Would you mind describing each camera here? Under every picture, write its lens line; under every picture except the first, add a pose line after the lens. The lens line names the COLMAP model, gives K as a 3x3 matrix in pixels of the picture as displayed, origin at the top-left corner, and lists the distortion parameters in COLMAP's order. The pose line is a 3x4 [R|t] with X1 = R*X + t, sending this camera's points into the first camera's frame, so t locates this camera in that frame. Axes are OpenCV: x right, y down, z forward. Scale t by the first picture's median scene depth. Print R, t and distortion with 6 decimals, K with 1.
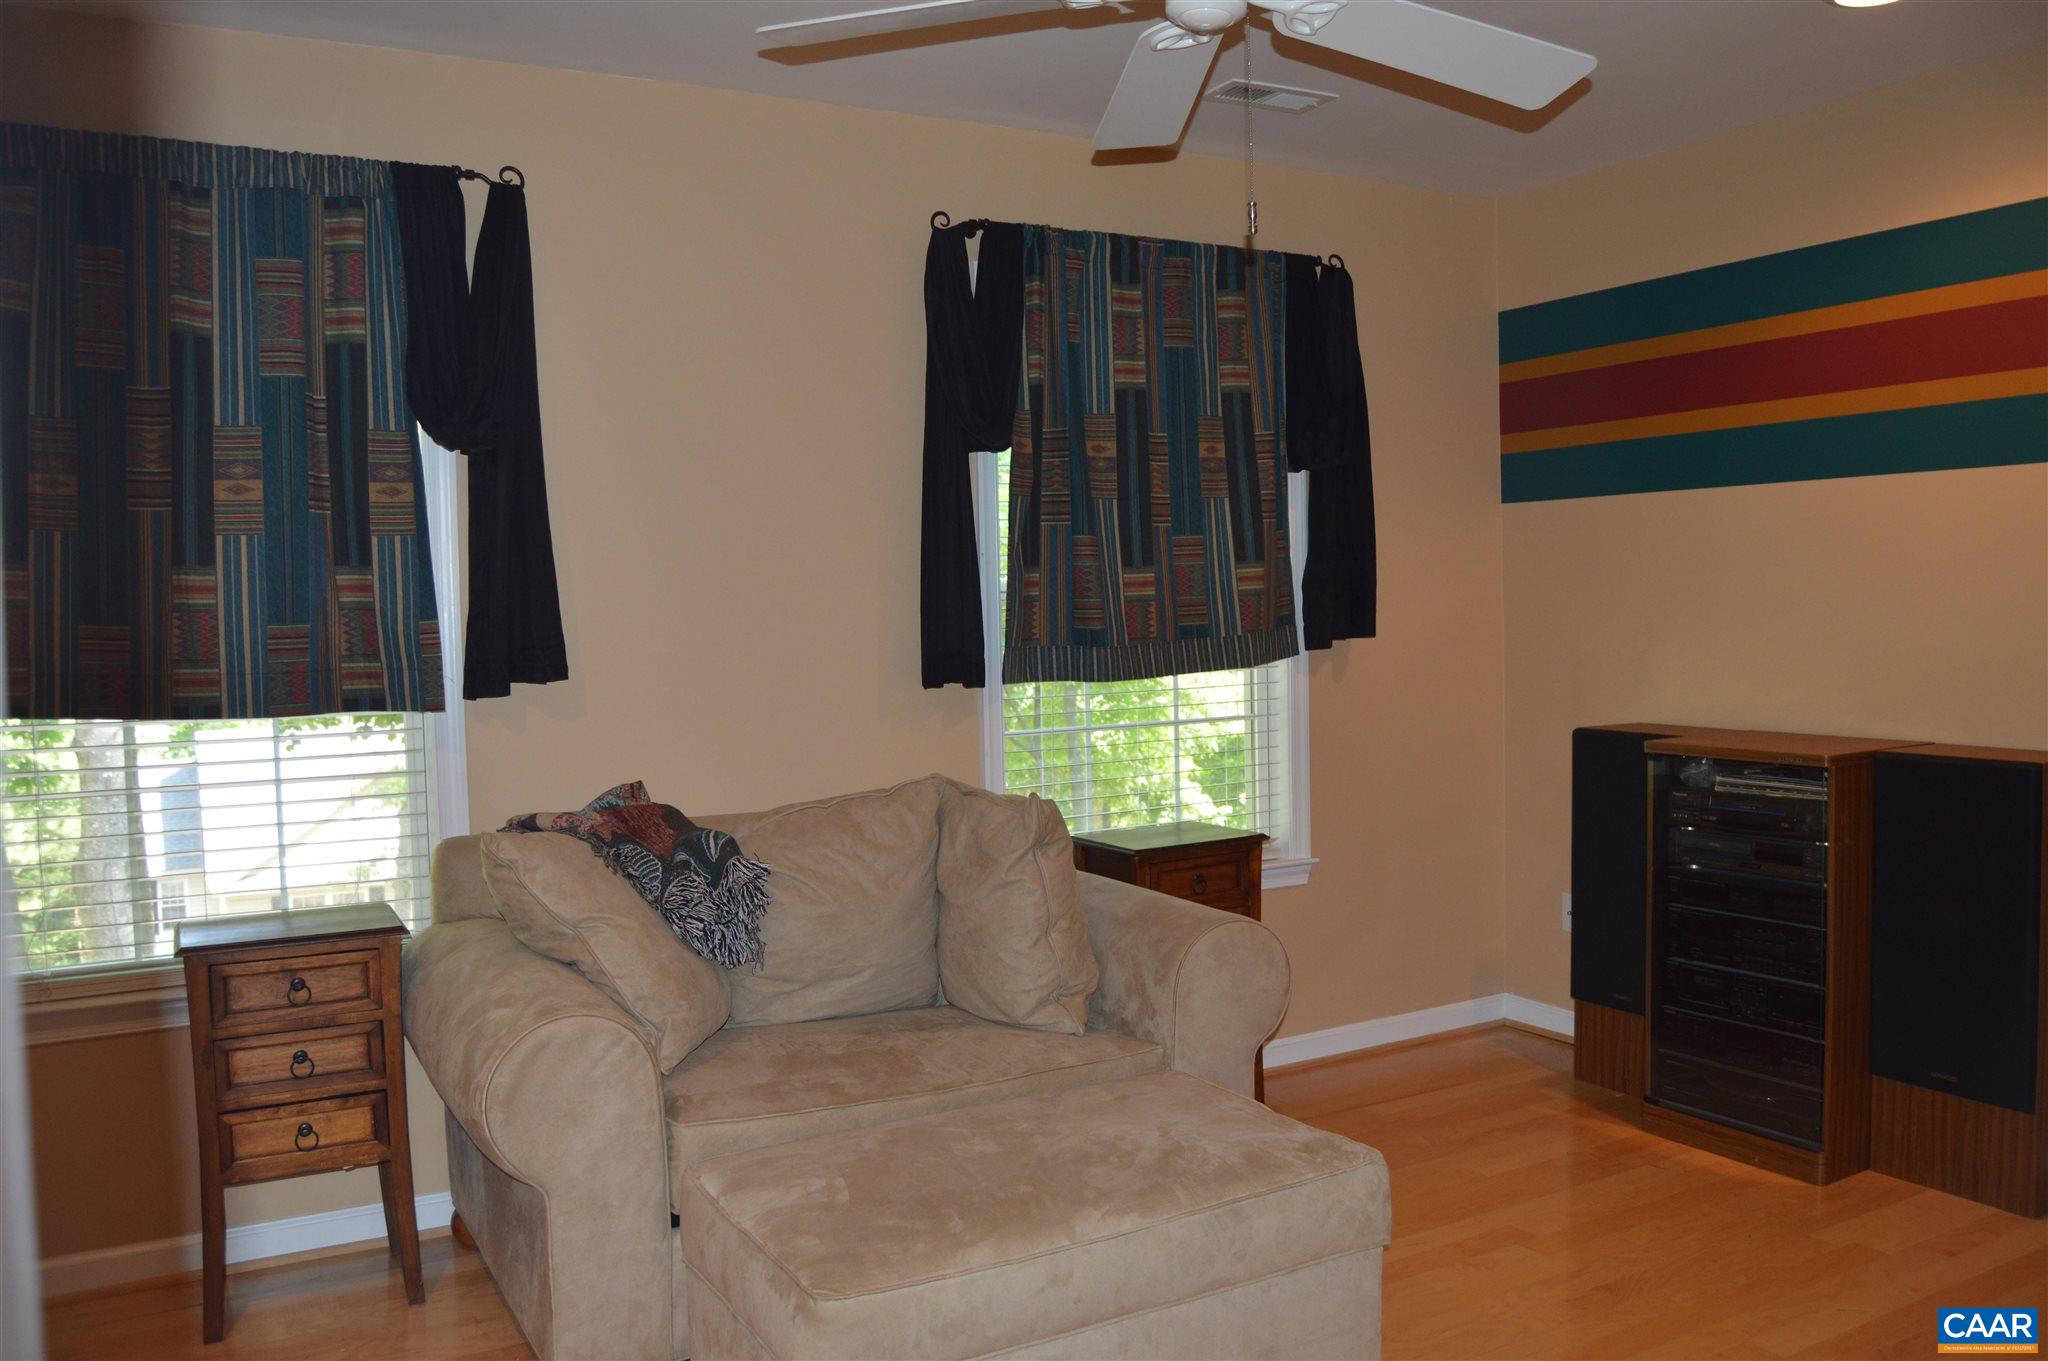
lens RADIAL K [[1633.6, 0, 1027.2], [0, 1633.6, 673.2], [0, 0, 1]] dist [-0.092996, 0.036128]
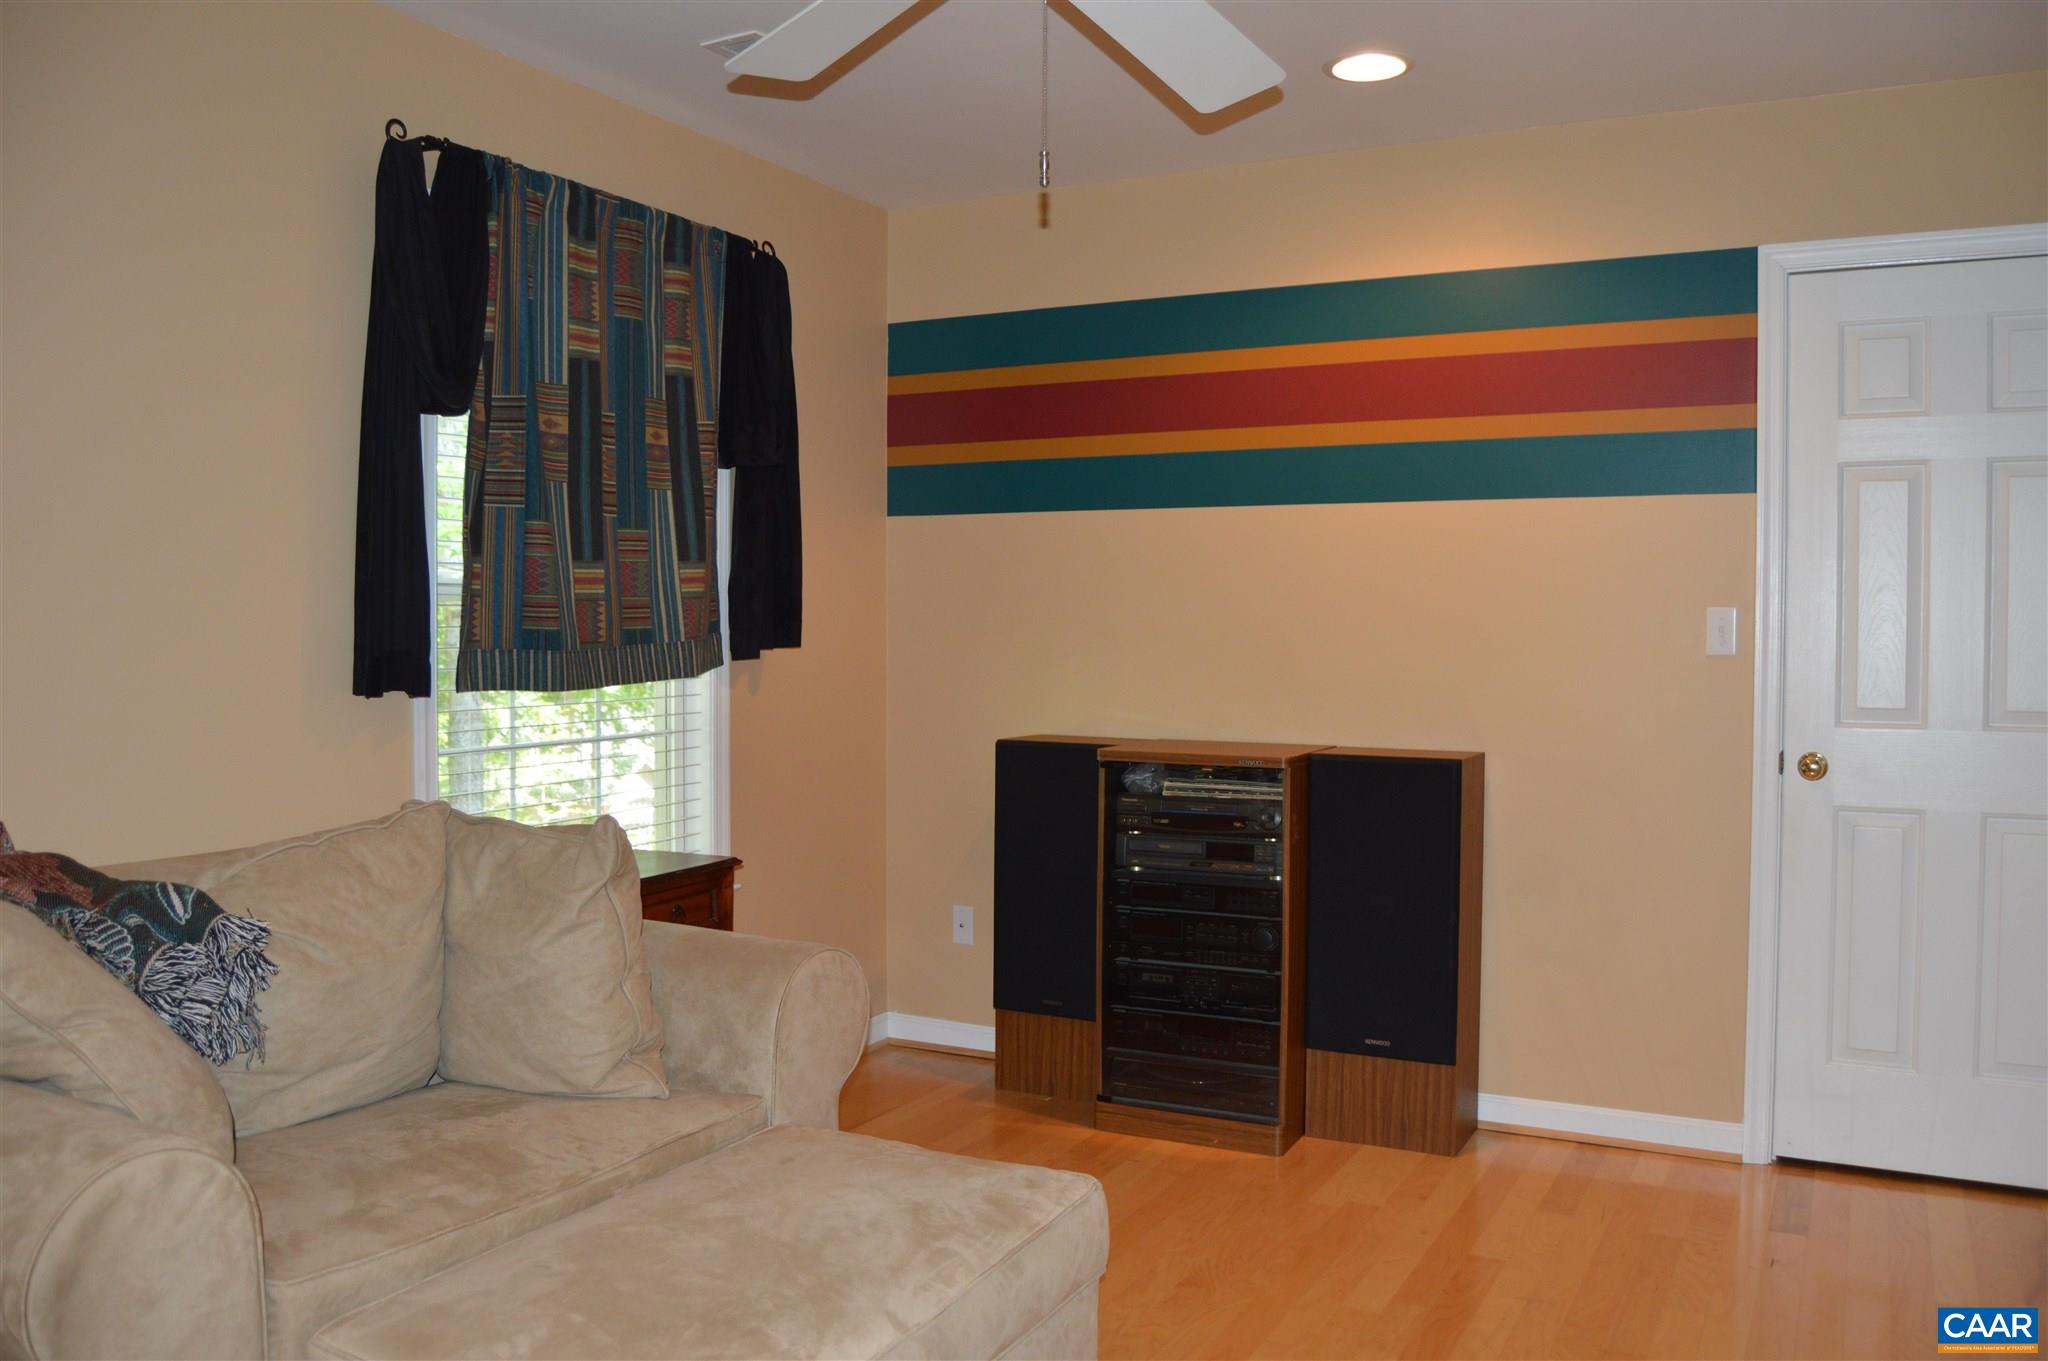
lens RADIAL K [[1633.6, 0, 1018.4], [0, 1633.6, 678.6], [0, 0, 1]] dist [-0.092996, 0.036128]
pose [[0.841172, 0.006689, 0.540727, -0.231081], [0.002794, 0.999856, -0.016715, 0.014631], [-0.540761, 0.015571, 0.841032, 0.154391]]
